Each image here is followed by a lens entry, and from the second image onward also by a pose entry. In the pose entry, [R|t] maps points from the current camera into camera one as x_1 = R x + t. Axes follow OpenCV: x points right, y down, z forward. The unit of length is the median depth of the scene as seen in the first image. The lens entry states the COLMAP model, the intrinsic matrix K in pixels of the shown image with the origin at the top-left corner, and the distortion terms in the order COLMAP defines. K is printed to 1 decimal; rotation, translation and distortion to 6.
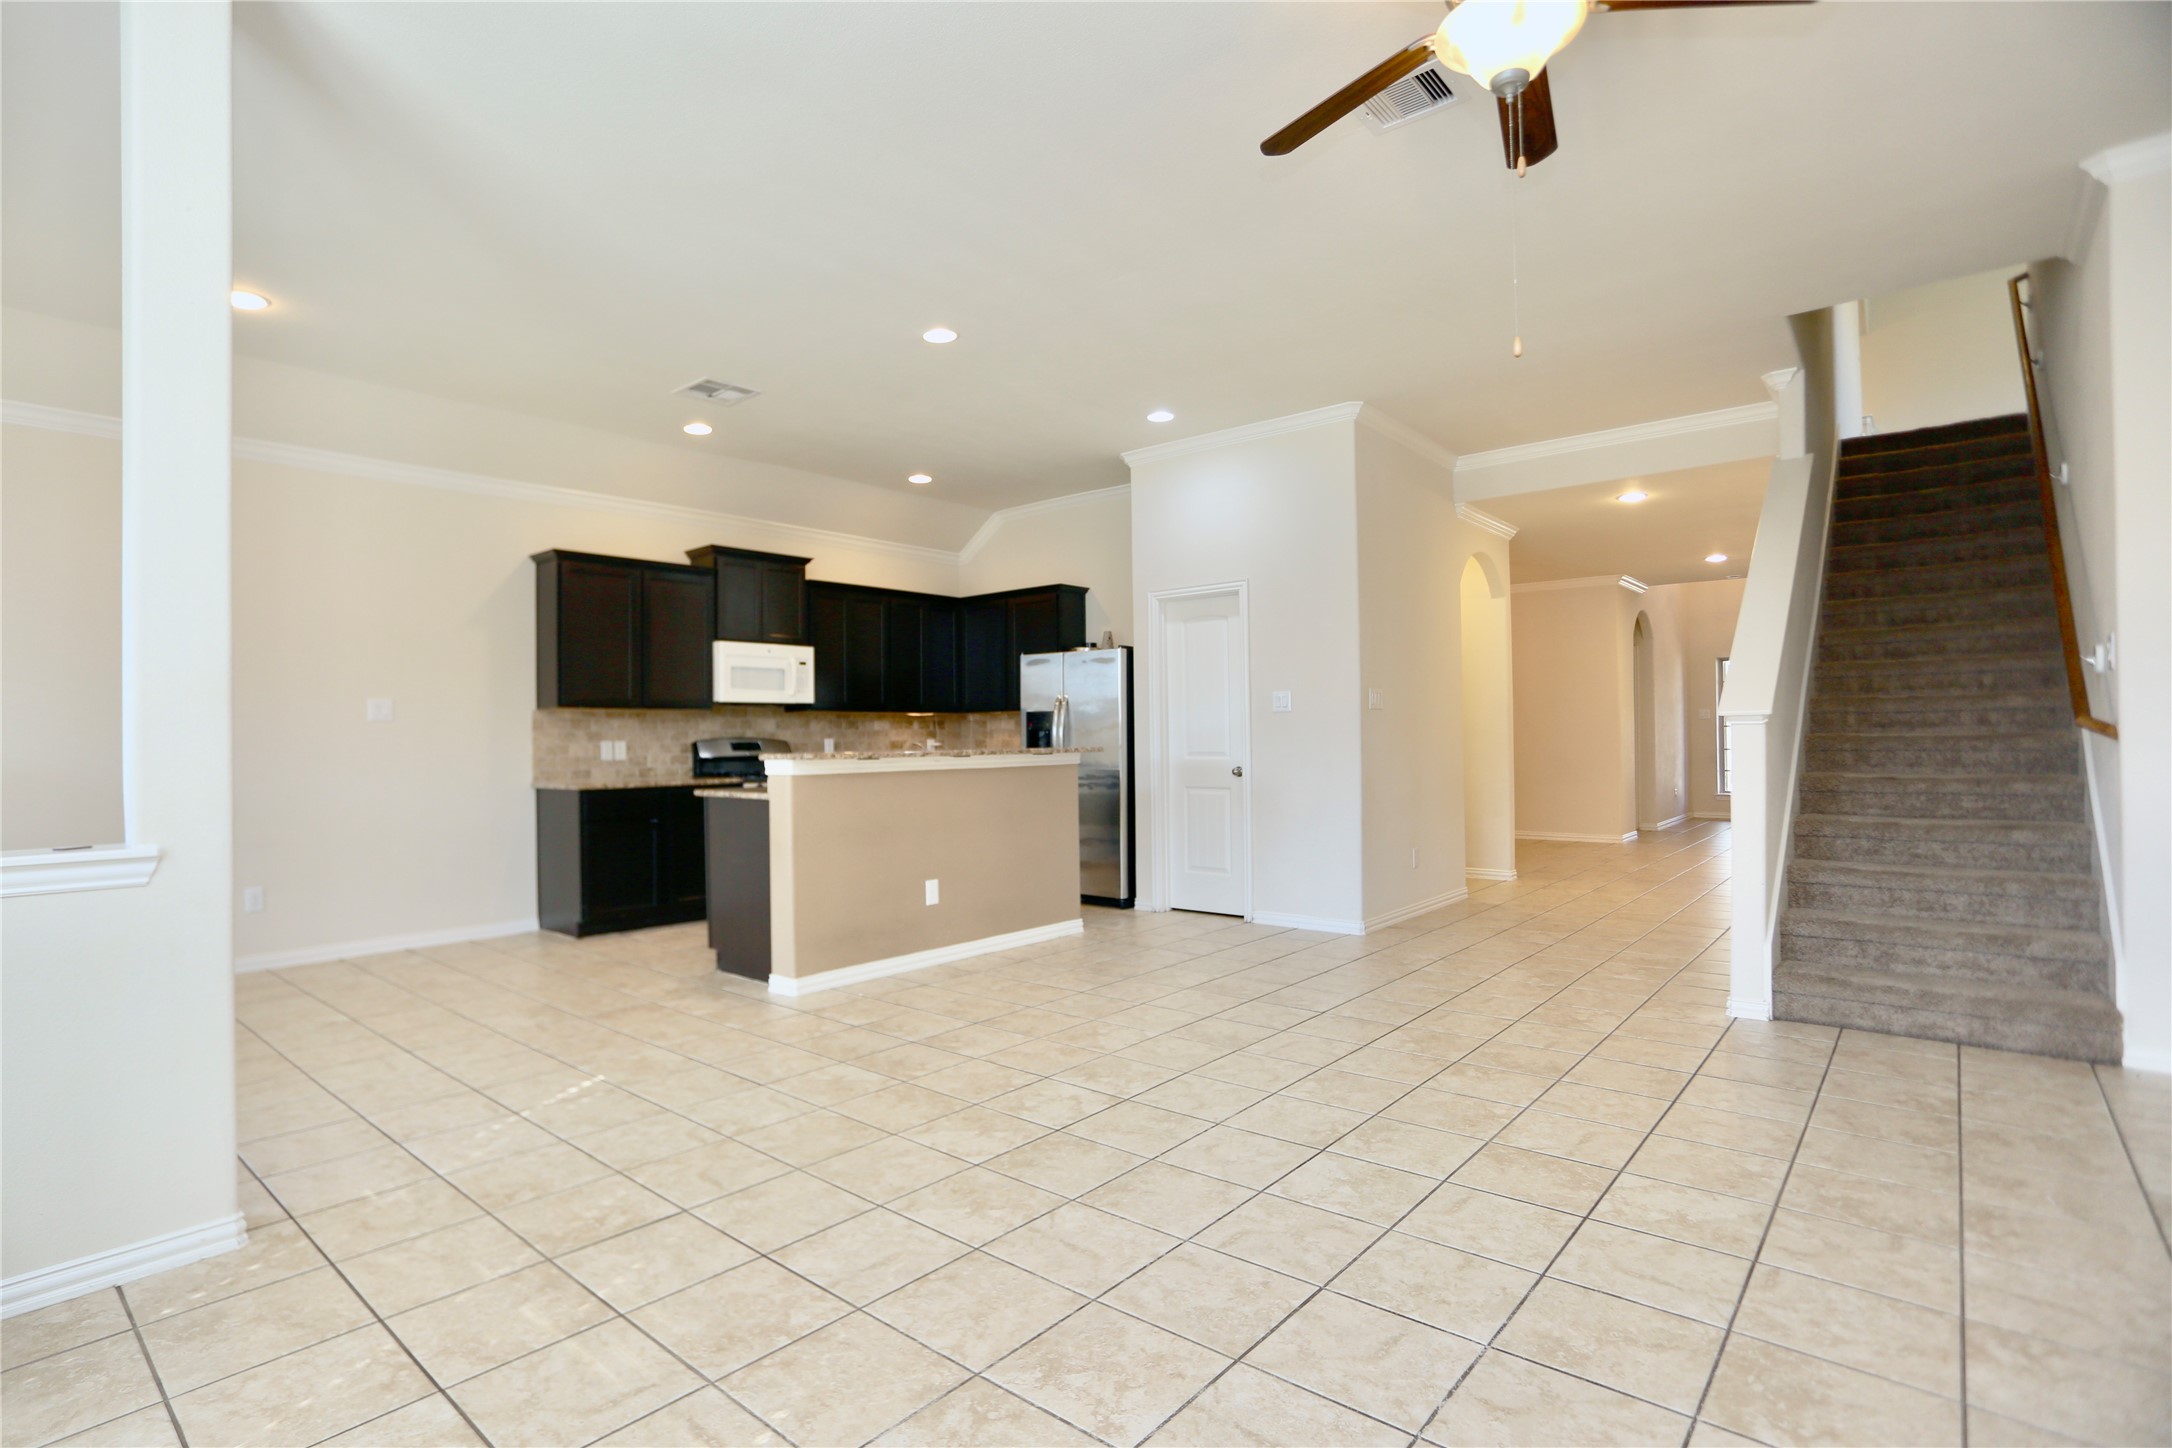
lens RADIAL K [[1061.7, 0, 1032.4], [0, 1061.7, 733.2], [0, 0, 1]] dist [-0.068361, 0.031763]
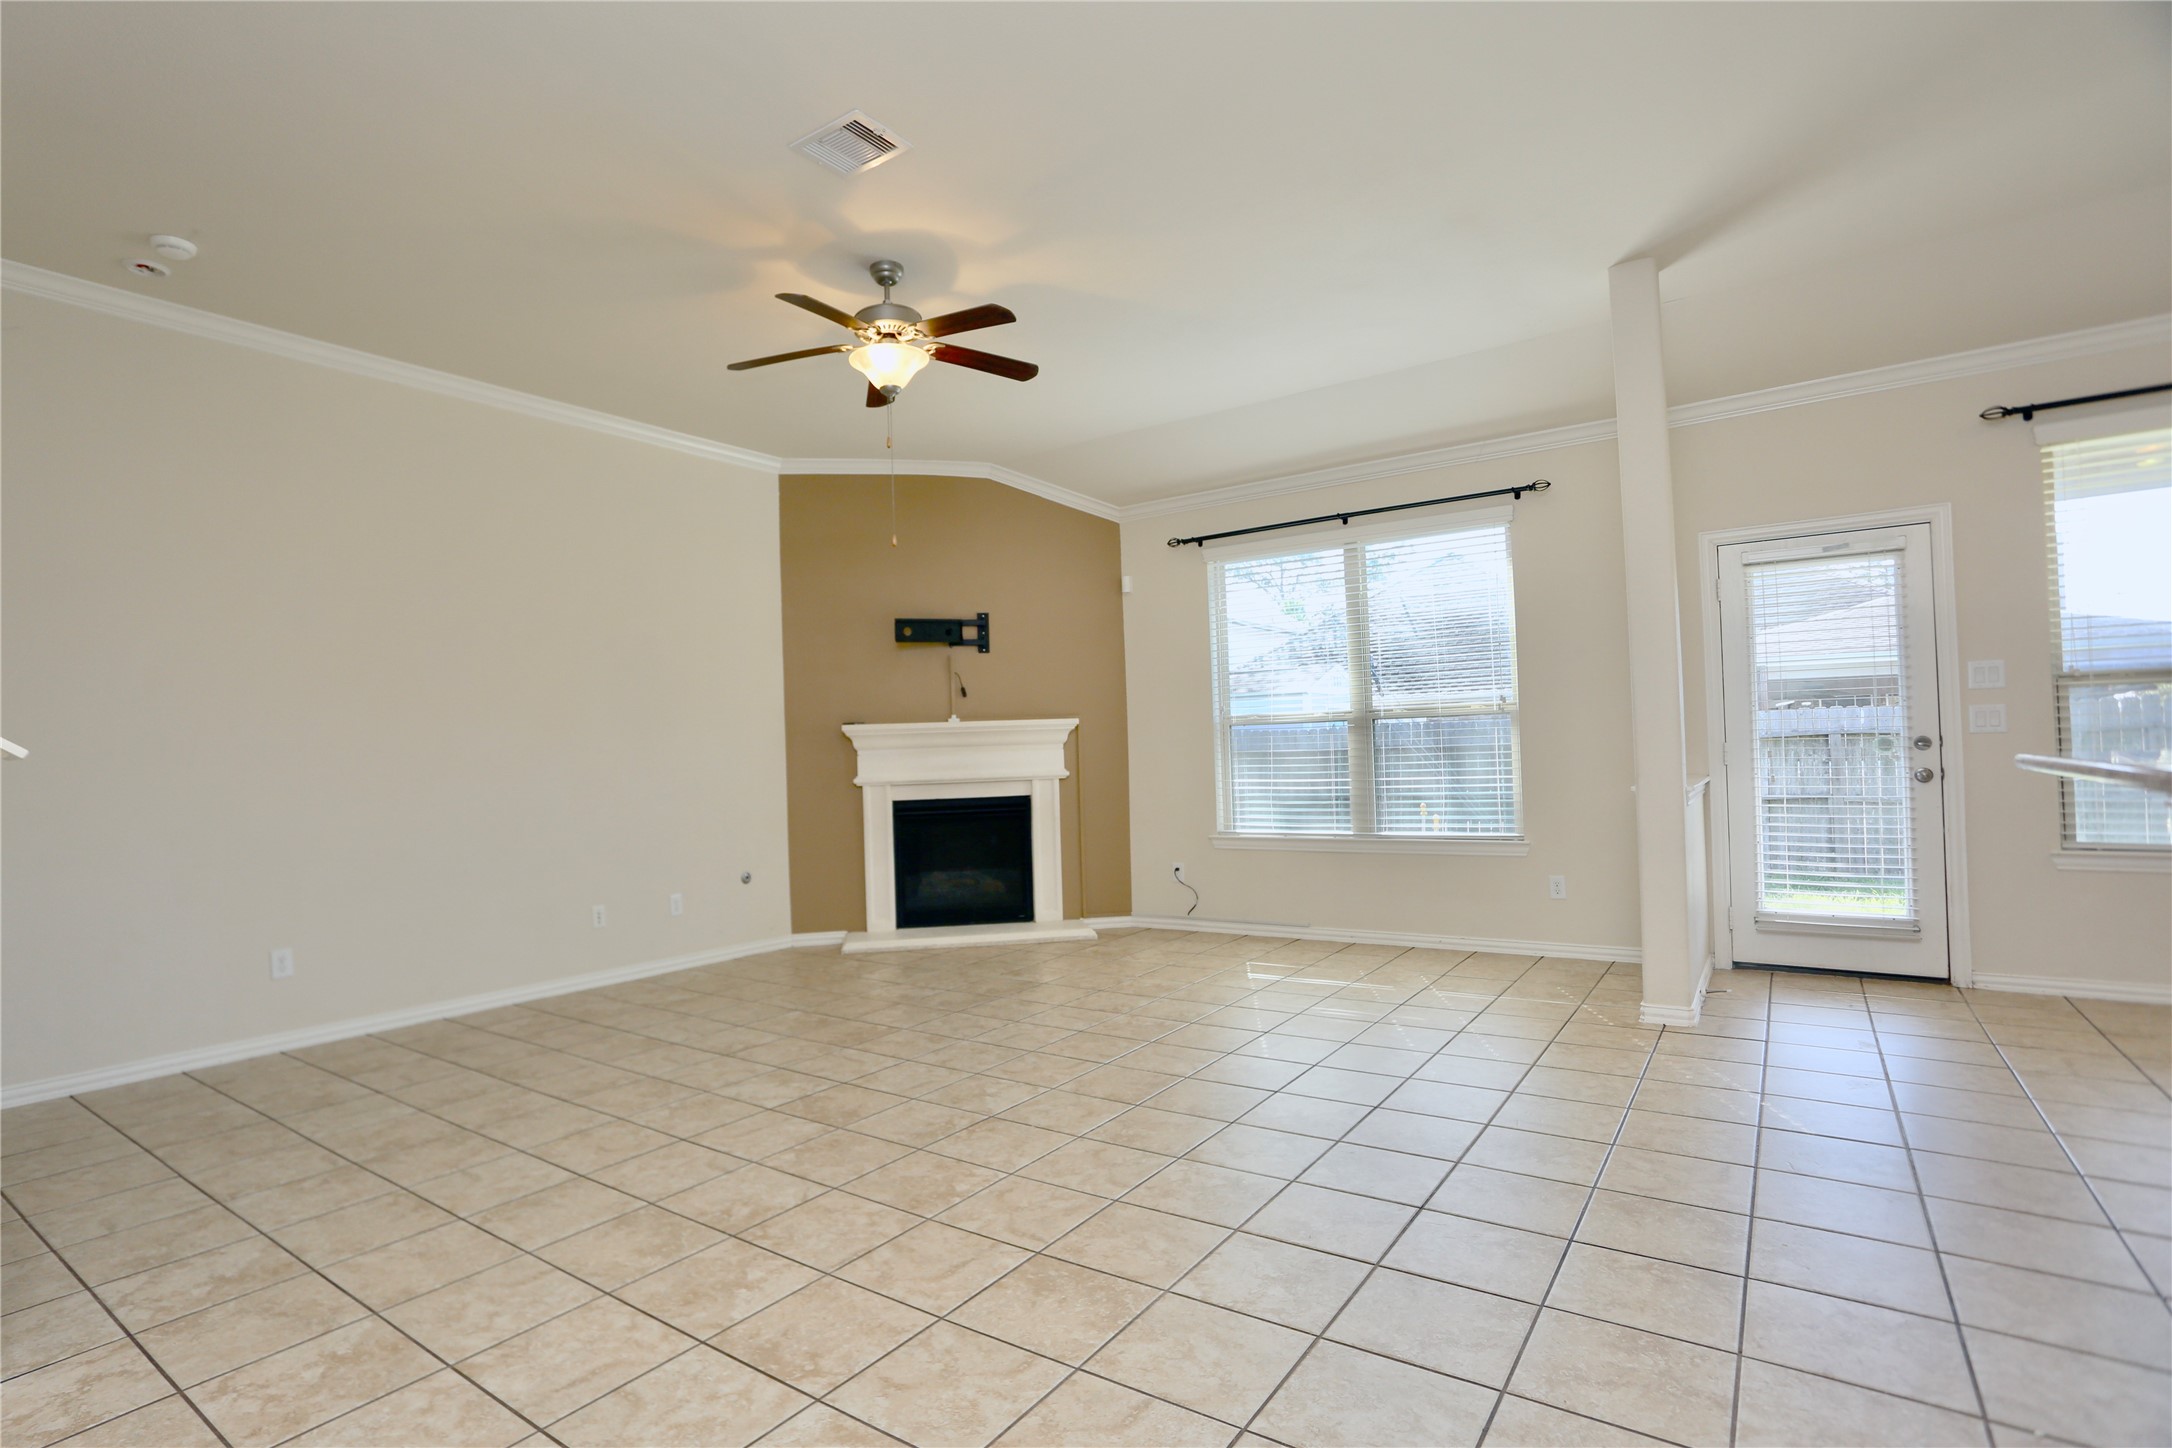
lens RADIAL K [[1061.7, 0, 1032.4], [0, 1061.7, 733.2], [0, 0, 1]] dist [-0.068361, 0.031763]
pose [[-0.994090, 0.043519, -0.099453, 0.232063], [0.045858, 0.998720, -0.021351, 0.001236], [0.098396, -0.025785, -0.994813, 1.527679]]
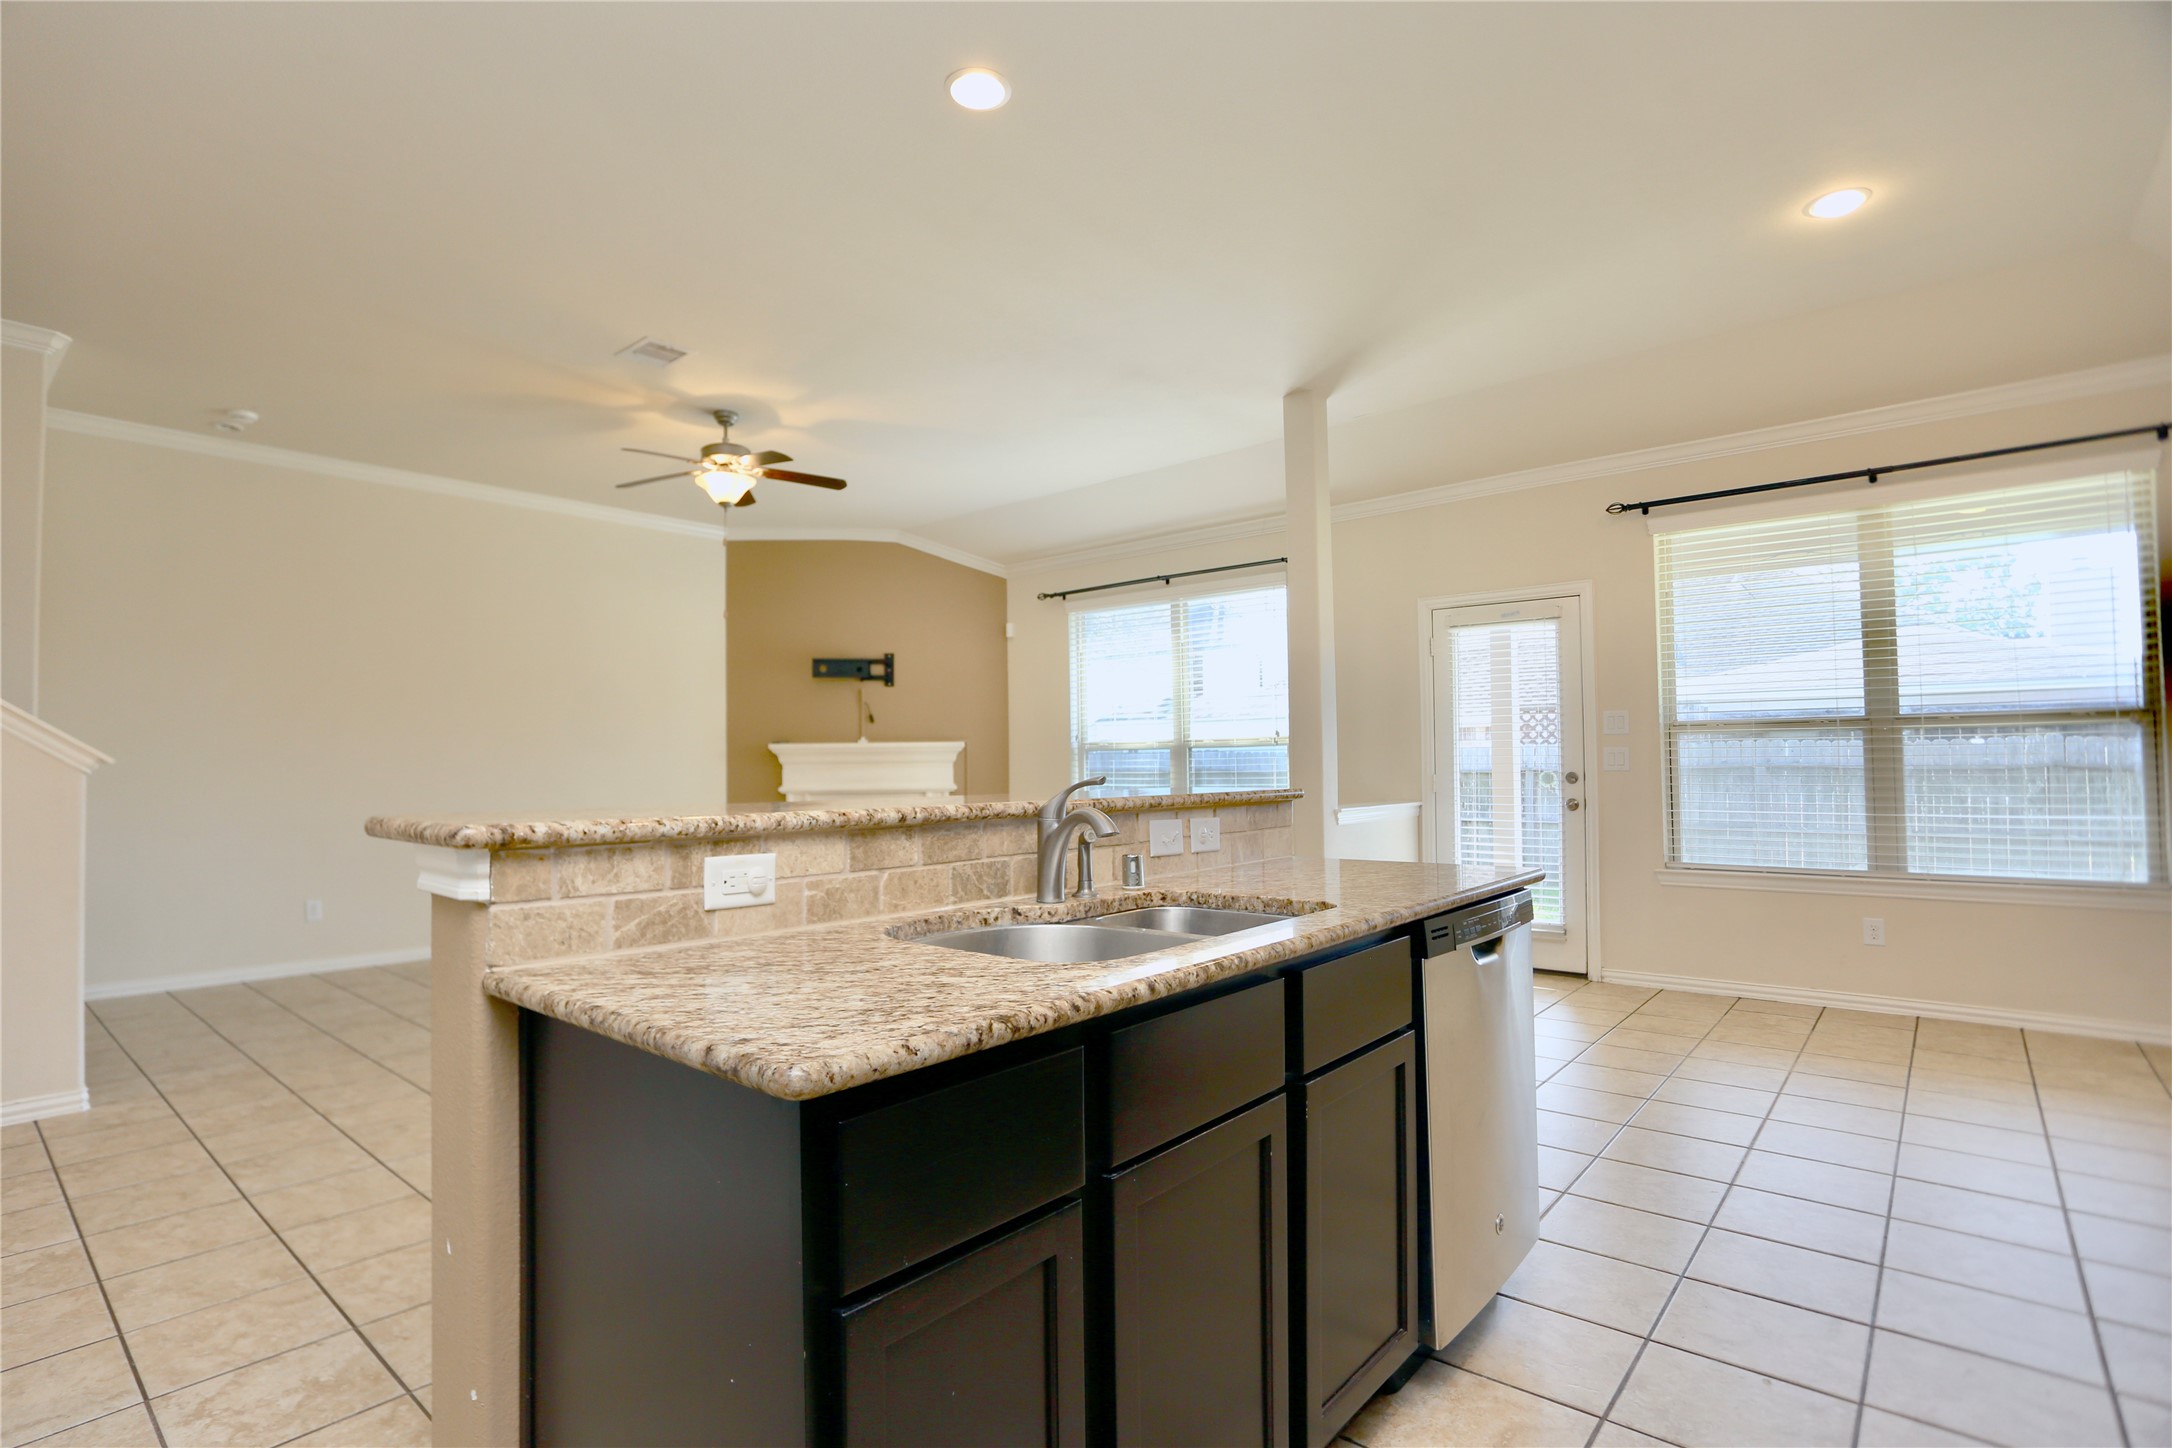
lens RADIAL K [[1061.7, 0, 1032.4], [0, 1061.7, 733.2], [0, 0, 1]] dist [-0.068361, 0.031763]
pose [[-0.999696, 0.024647, -0.000396, -0.133108], [0.024644, 0.998986, -0.037689, 0.008125], [-0.000533, -0.037688, -0.999289, 1.880702]]
